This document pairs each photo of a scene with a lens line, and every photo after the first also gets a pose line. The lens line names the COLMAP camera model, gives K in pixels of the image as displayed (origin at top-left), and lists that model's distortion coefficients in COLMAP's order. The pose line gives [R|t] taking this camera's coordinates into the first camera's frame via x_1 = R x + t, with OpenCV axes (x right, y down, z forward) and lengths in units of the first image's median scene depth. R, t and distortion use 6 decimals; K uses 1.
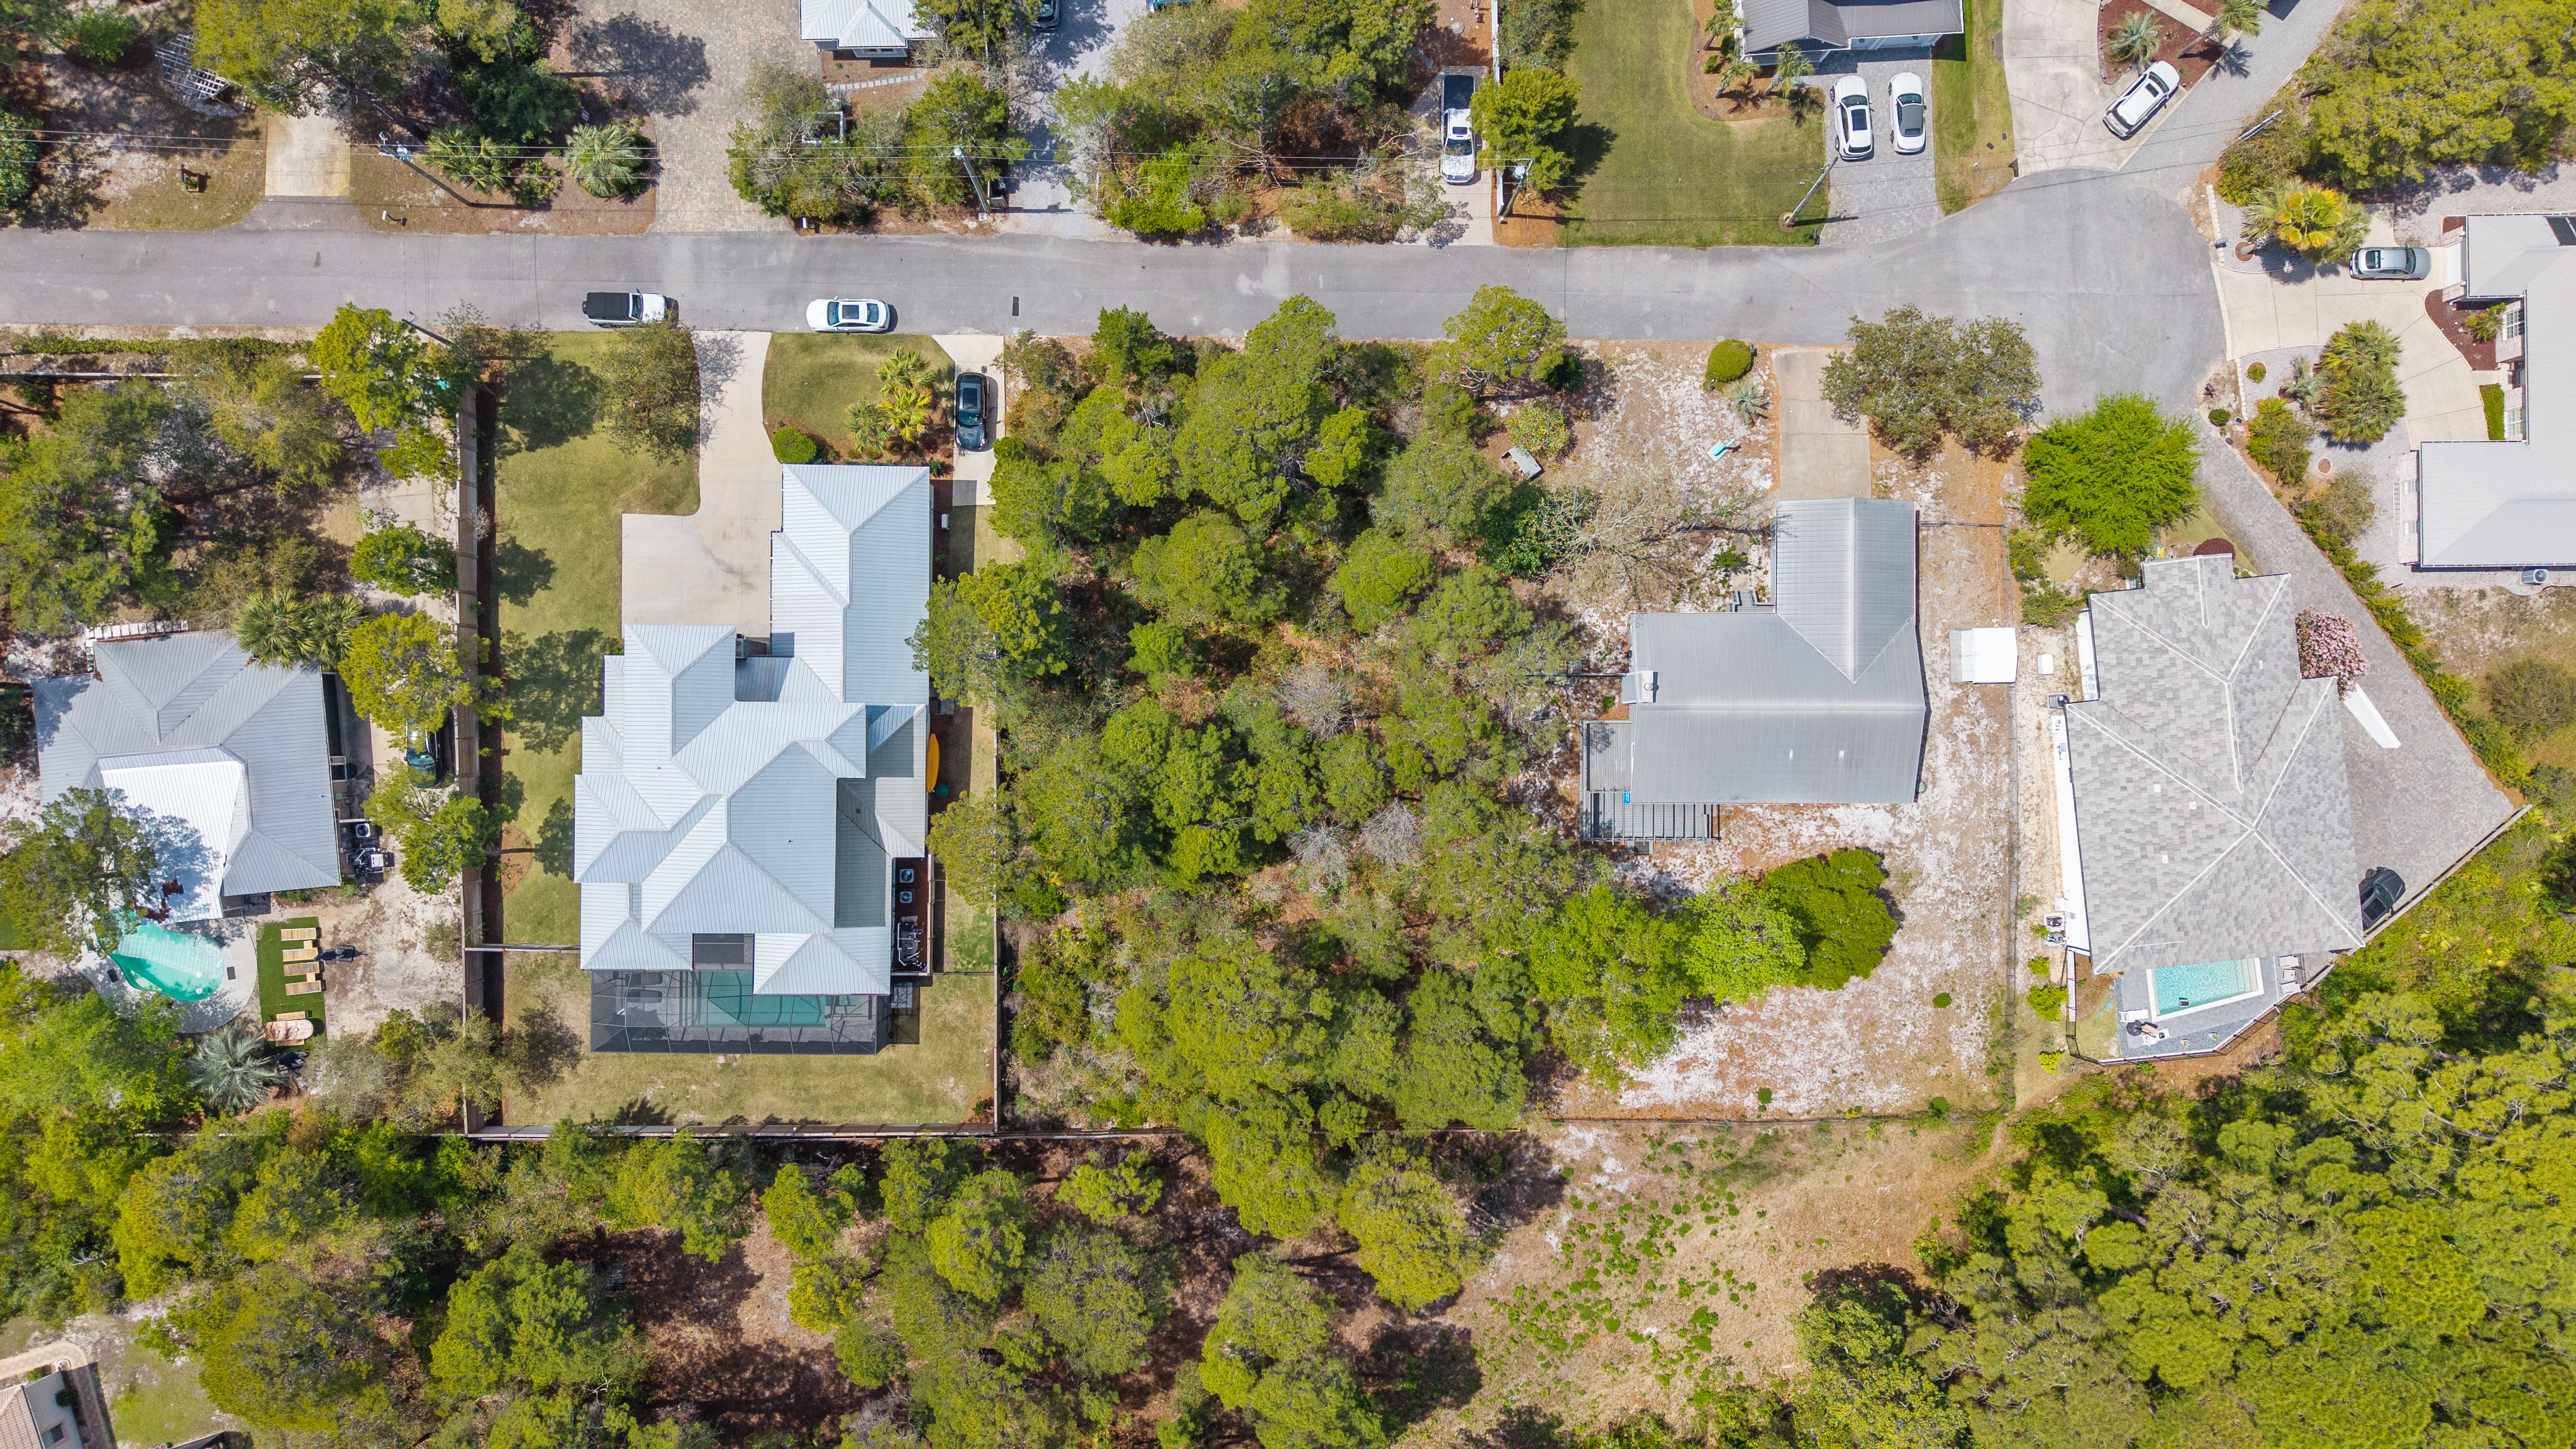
lens RADIAL K [[1573.2, 0, 1288.0], [0, 1573.2, 724.5], [0, 0, 1]] dist [-0.003828, -0.001899]
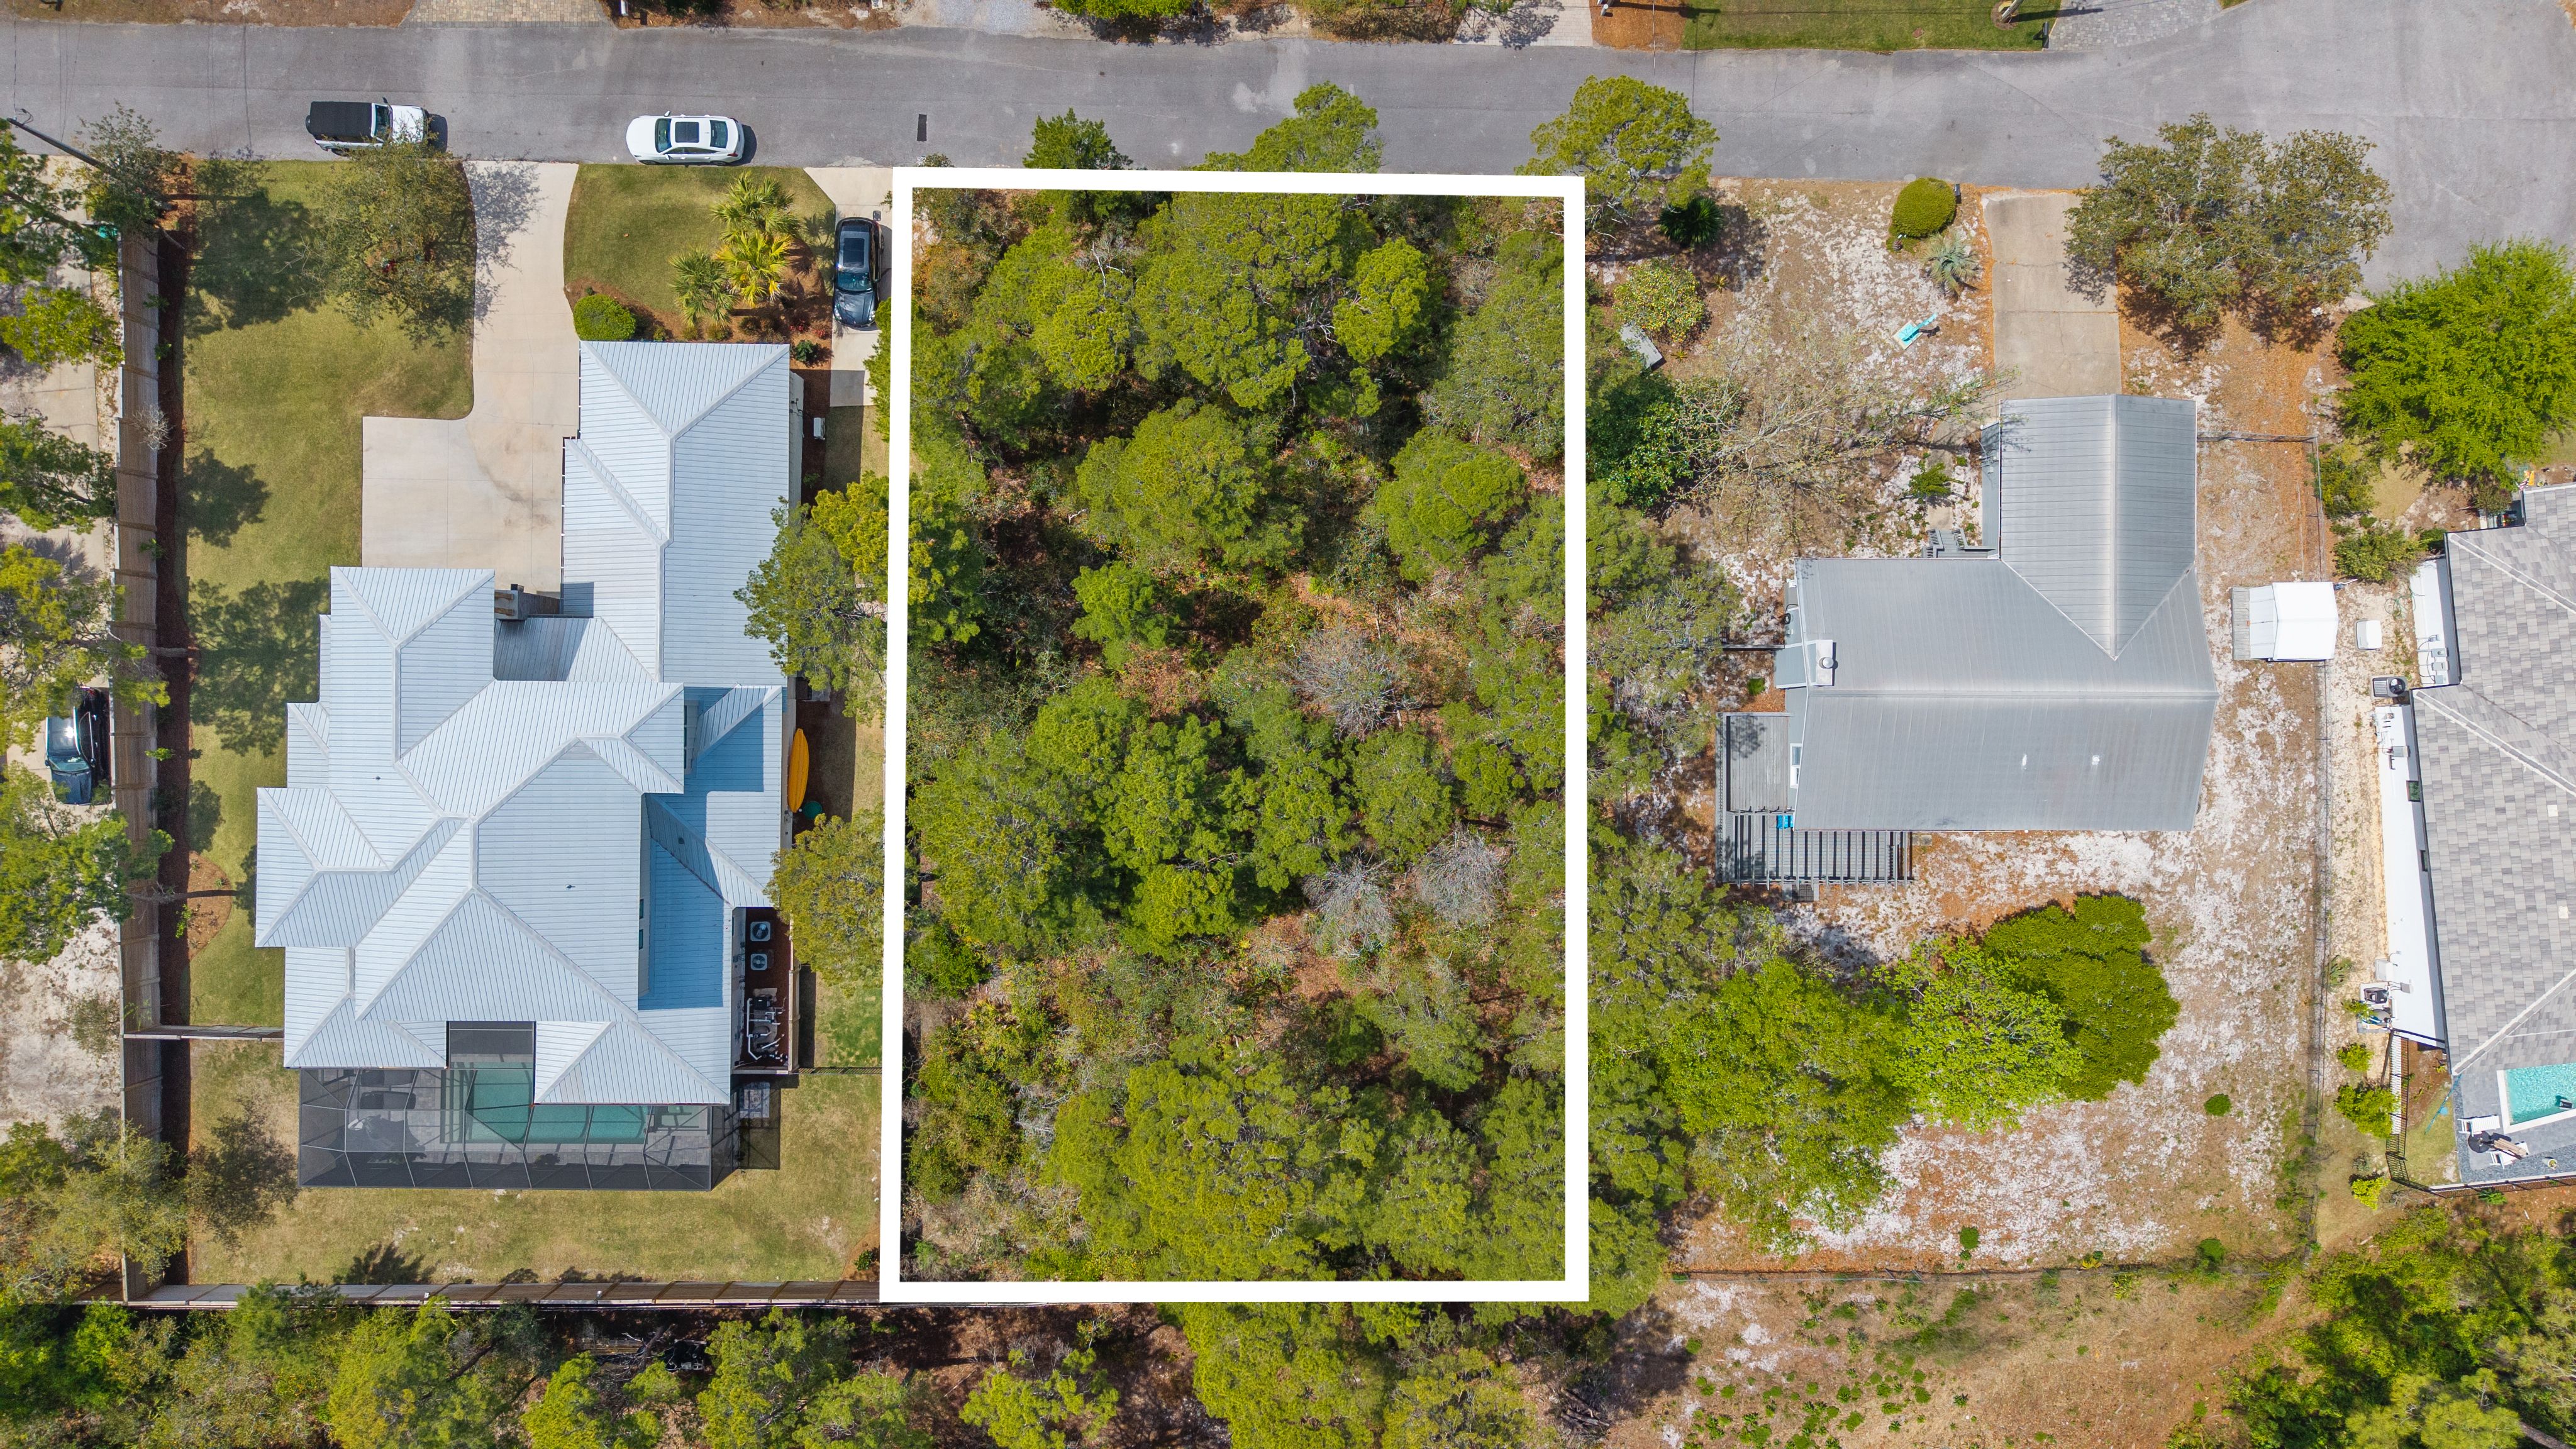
lens RADIAL K [[1573.2, 0, 1288.0], [0, 1573.2, 724.5], [0, 0, 1]] dist [-0.003828, -0.001899]
pose [[0.999995, 0.002200, -0.002426, -0.005593], [-0.002196, 0.999996, 0.001647, 0.002310], [0.002430, -0.001642, 0.999996, 0.294785]]
